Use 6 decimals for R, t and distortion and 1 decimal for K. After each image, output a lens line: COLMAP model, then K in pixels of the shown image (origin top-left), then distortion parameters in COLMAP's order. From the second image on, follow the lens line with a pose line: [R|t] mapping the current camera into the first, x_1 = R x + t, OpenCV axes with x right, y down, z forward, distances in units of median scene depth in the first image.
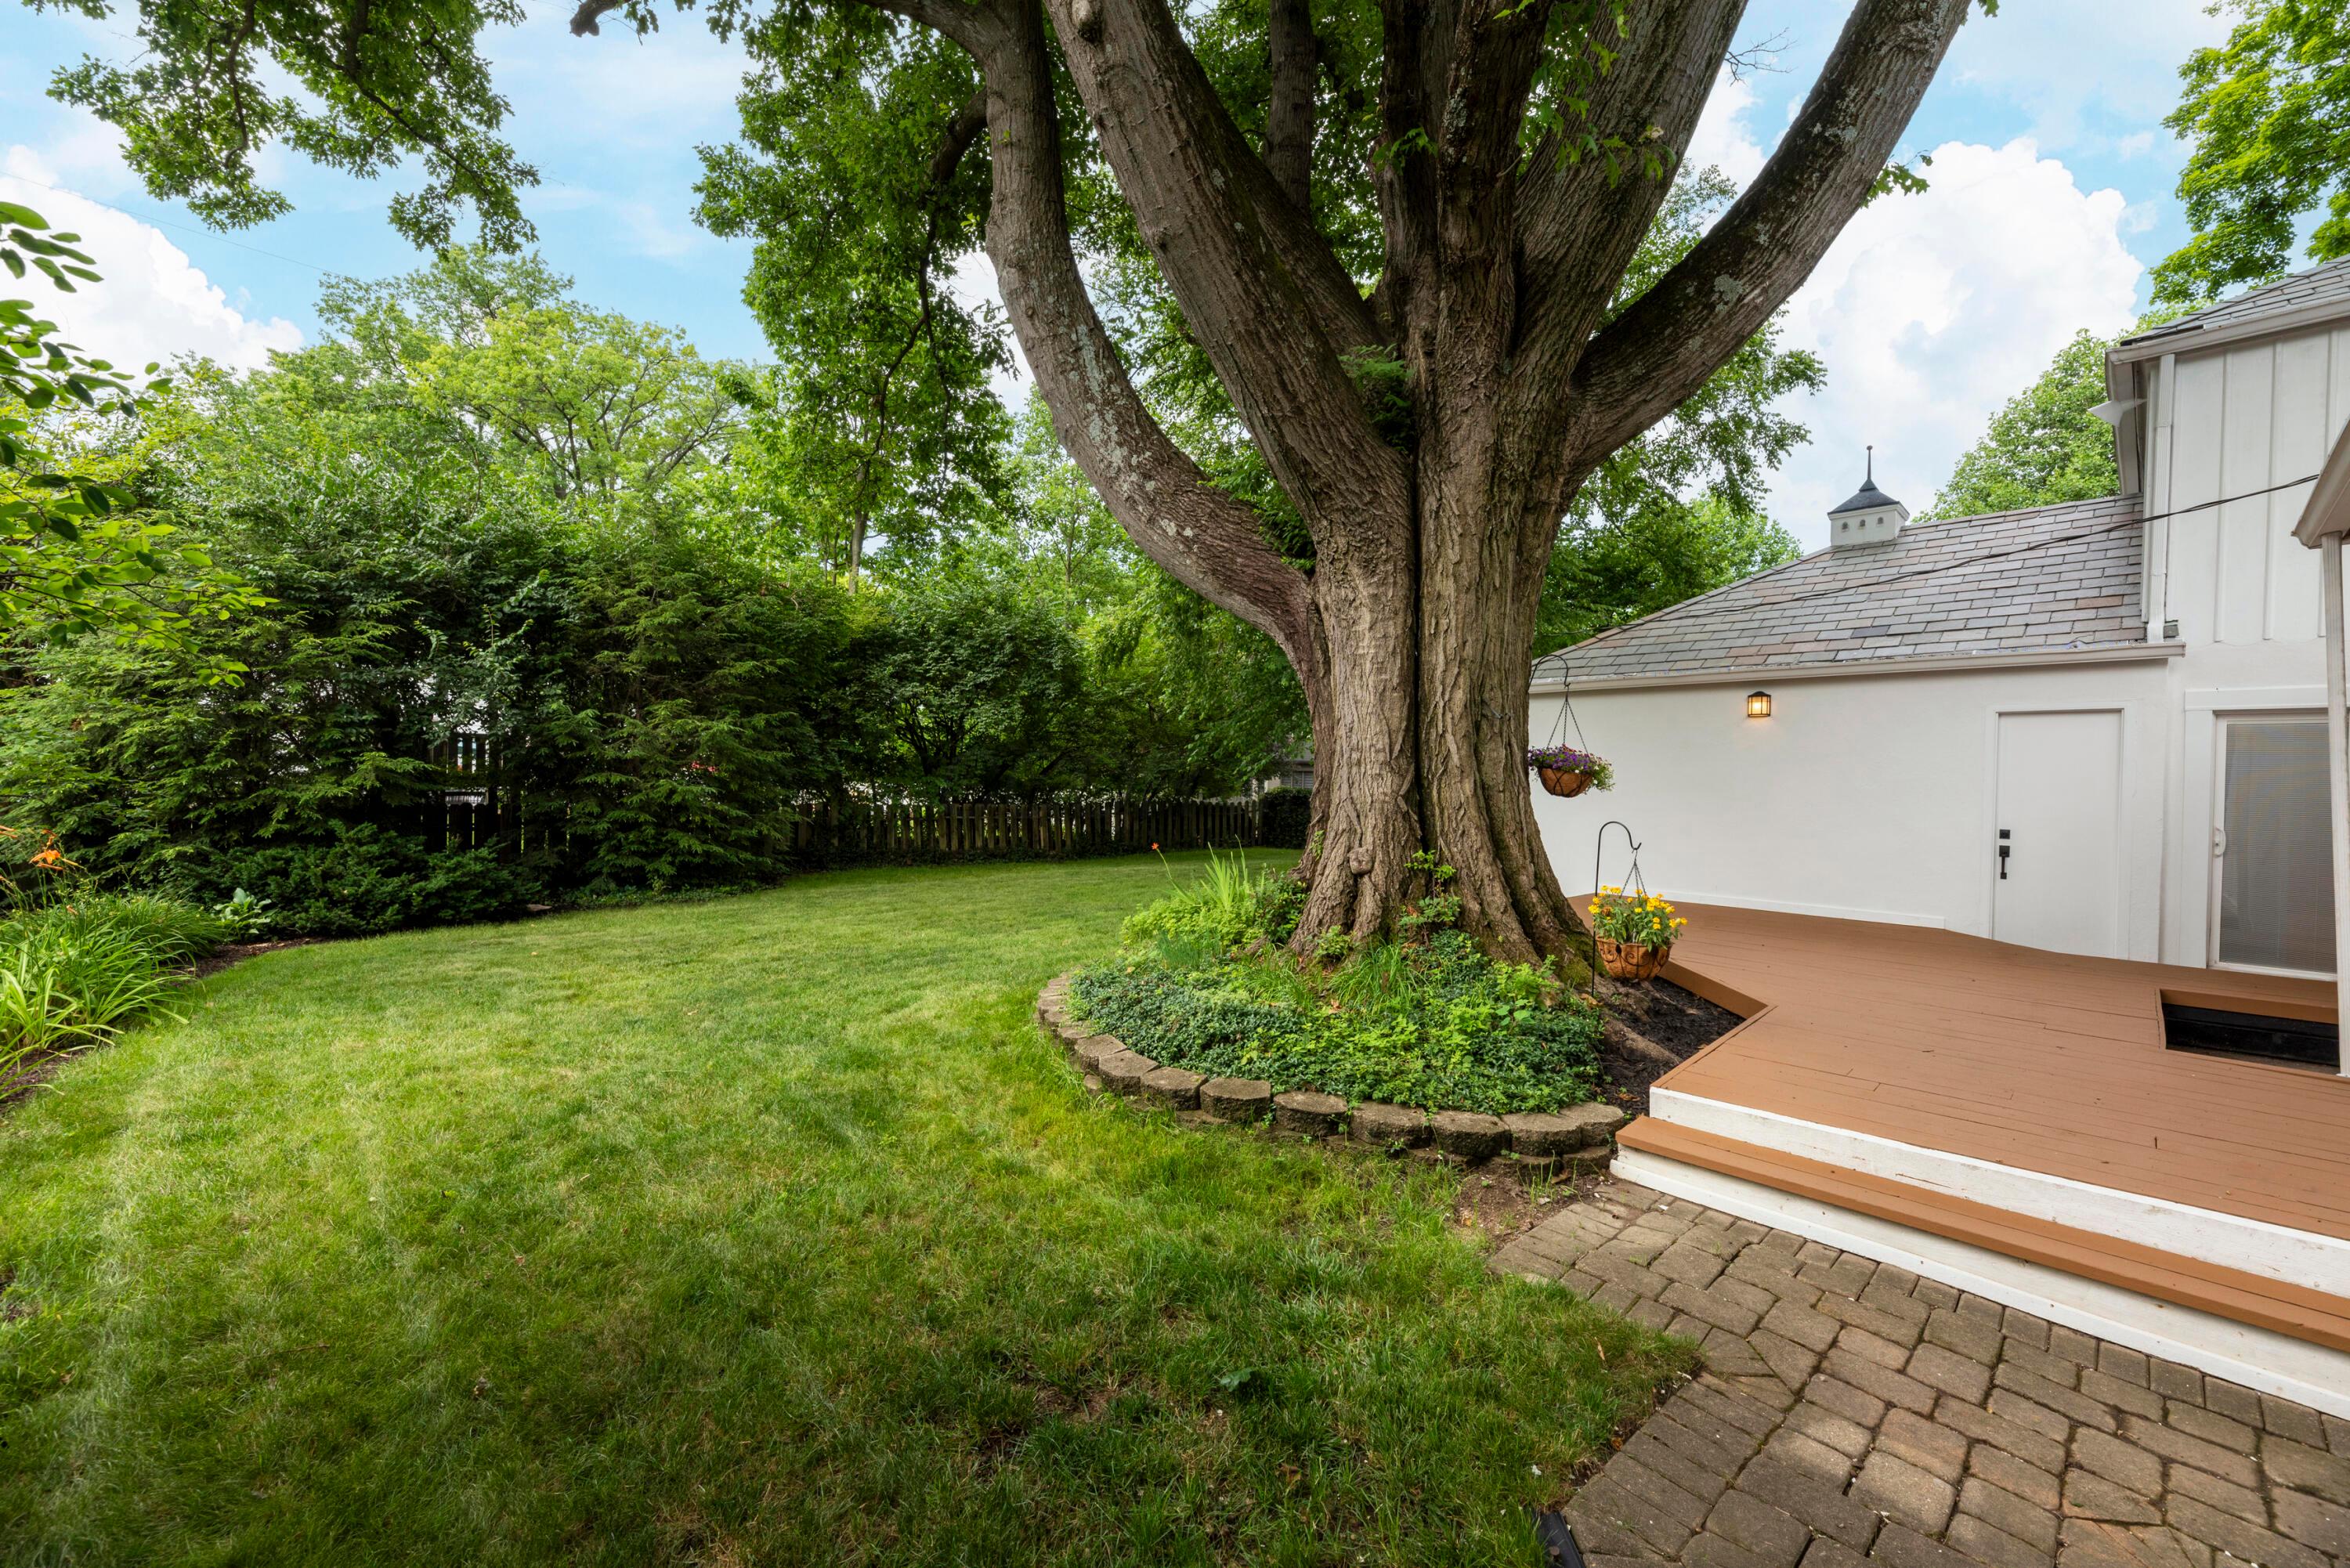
lens RADIAL K [[943.9, 0, 1172.6], [0, 943.9, 785.8], [0, 0, 1]] dist [-0.001257, 0.000229]
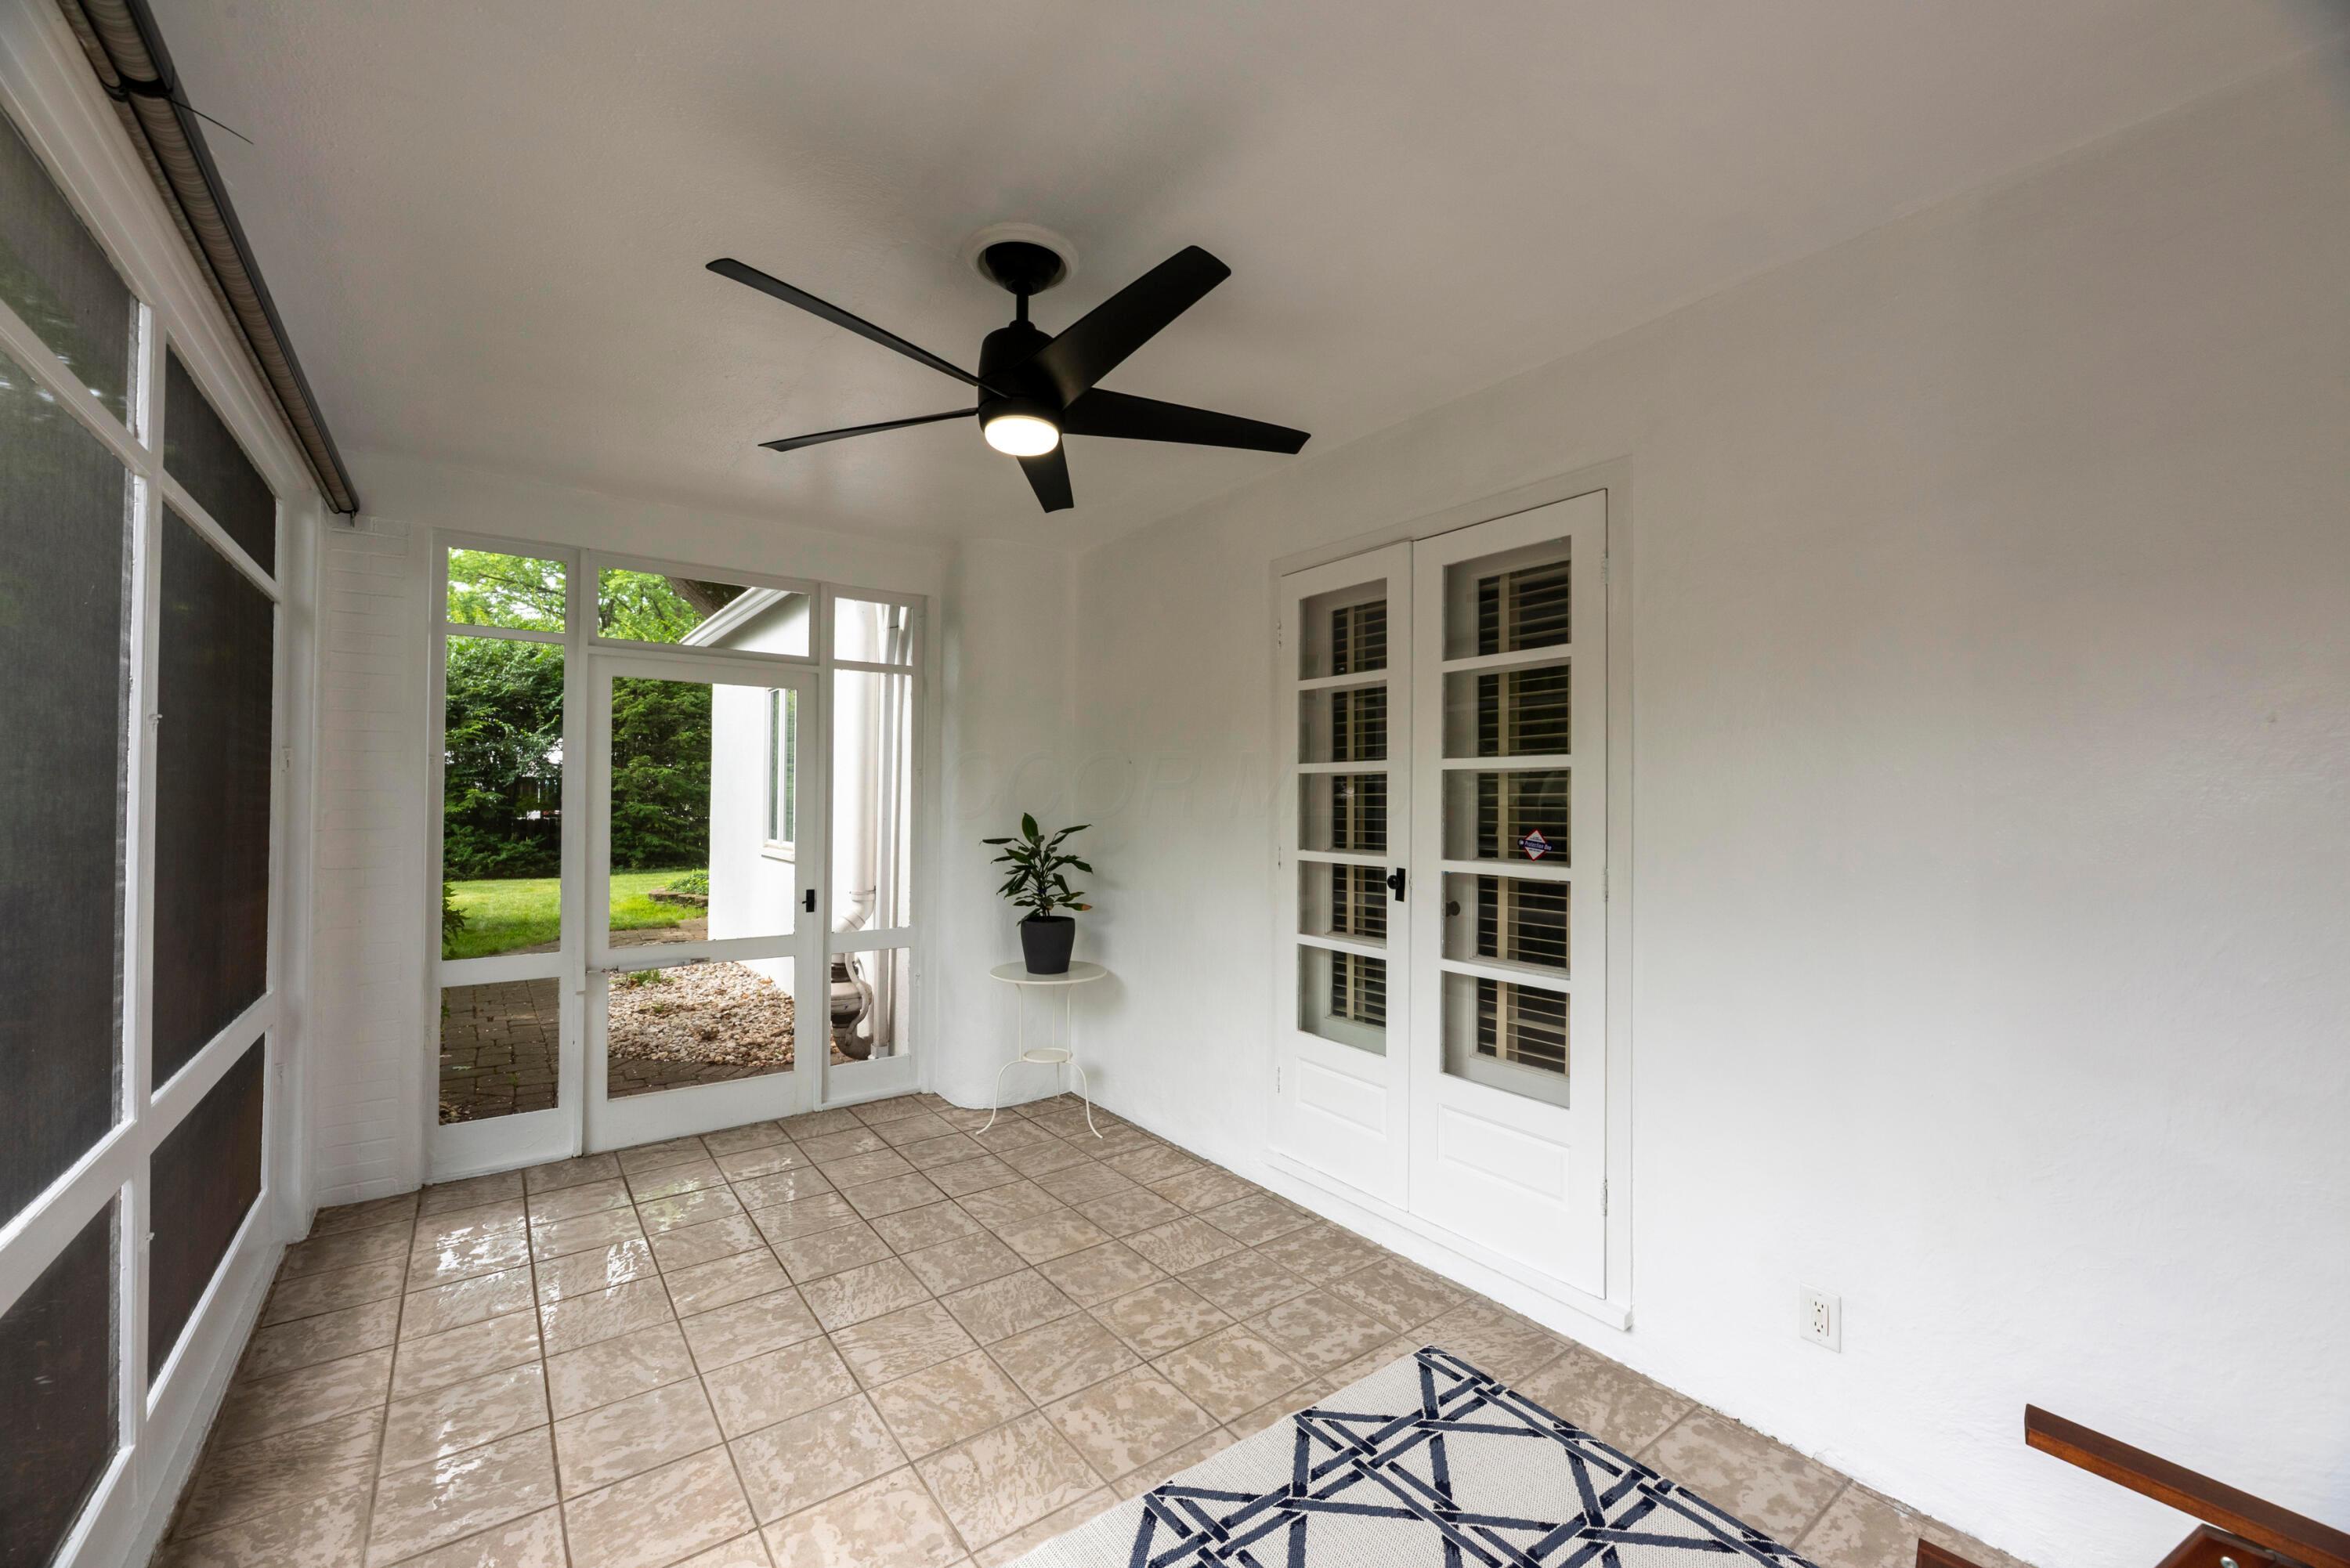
lens RADIAL K [[943.9, 0, 1173.5], [0, 943.9, 785.8], [0, 0, 1]] dist [-0.001257, 0.000229]
pose [[0.991338, -0.016693, -0.130273, 0.956851], [0.013370, 0.999564, -0.026343, 0.030992], [0.130656, 0.024373, 0.991128, -0.844180]]
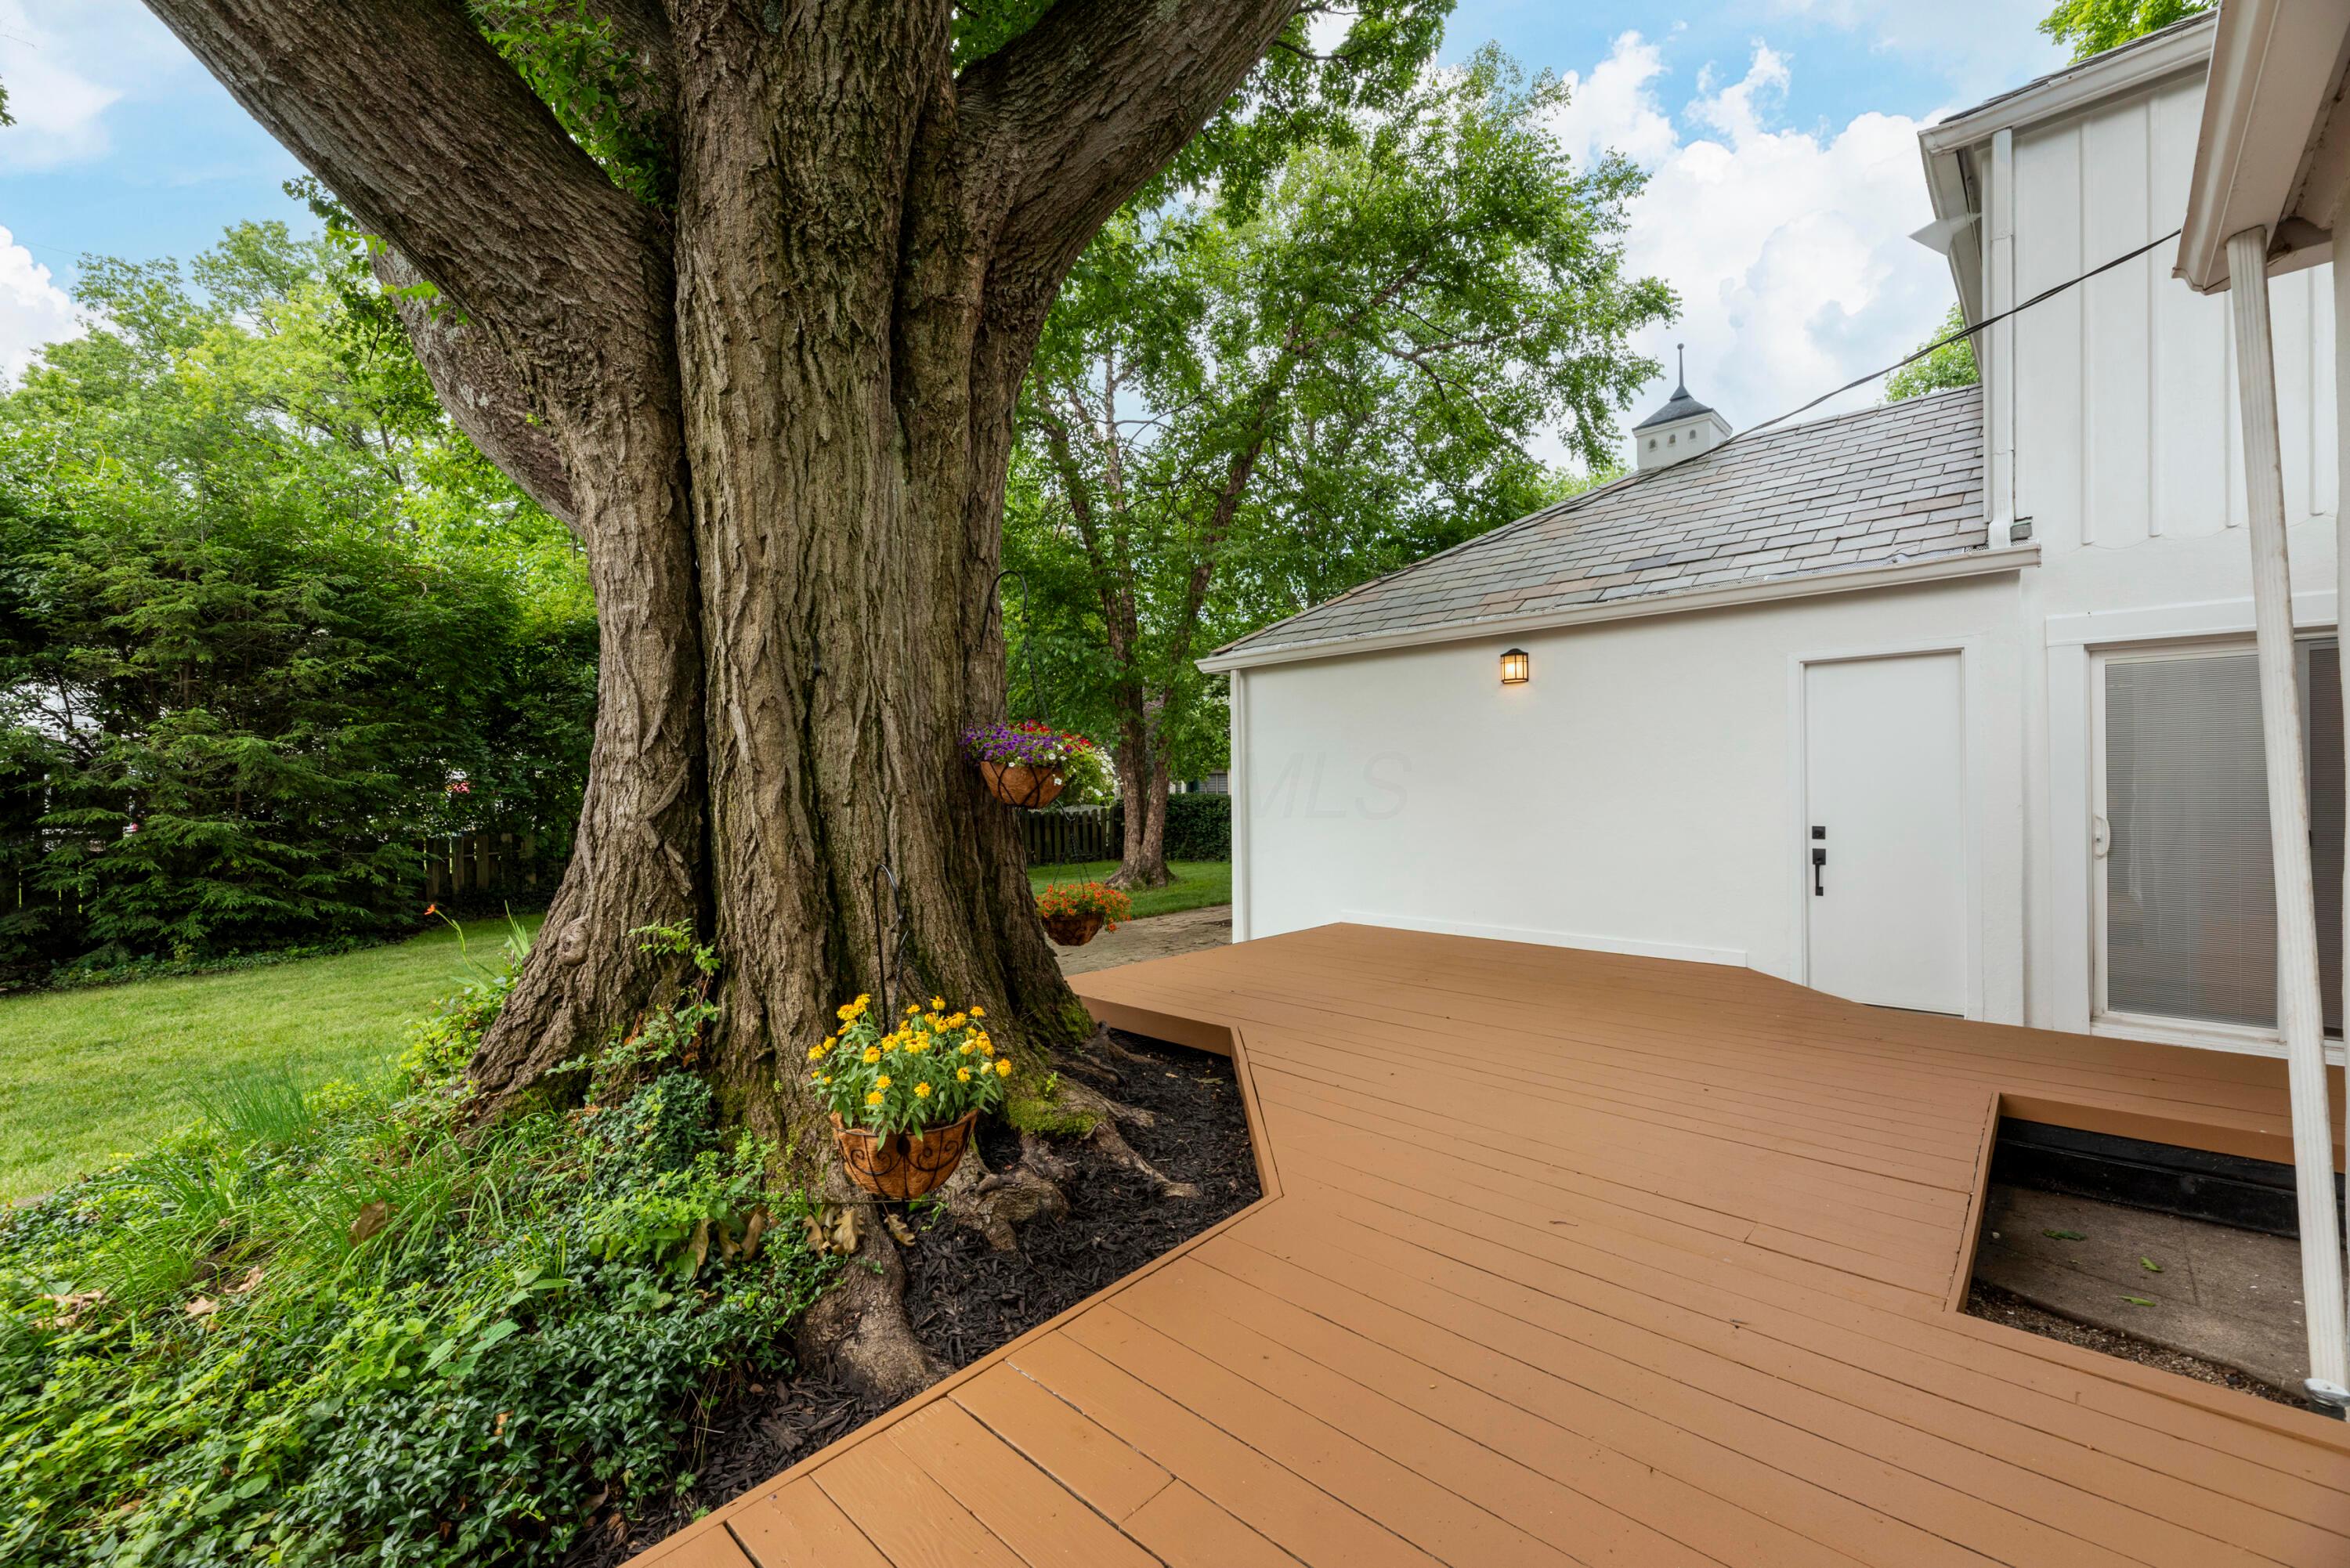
lens RADIAL K [[943.9, 0, 1179.8], [0, 943.9, 785.5], [0, 0, 1]] dist [-0.001257, 0.000229]
pose [[0.998512, -0.034246, 0.042445, 0.350870], [0.034505, 0.999390, -0.005393, 0.002968], [-0.042234, 0.006849, 0.999084, 0.291061]]
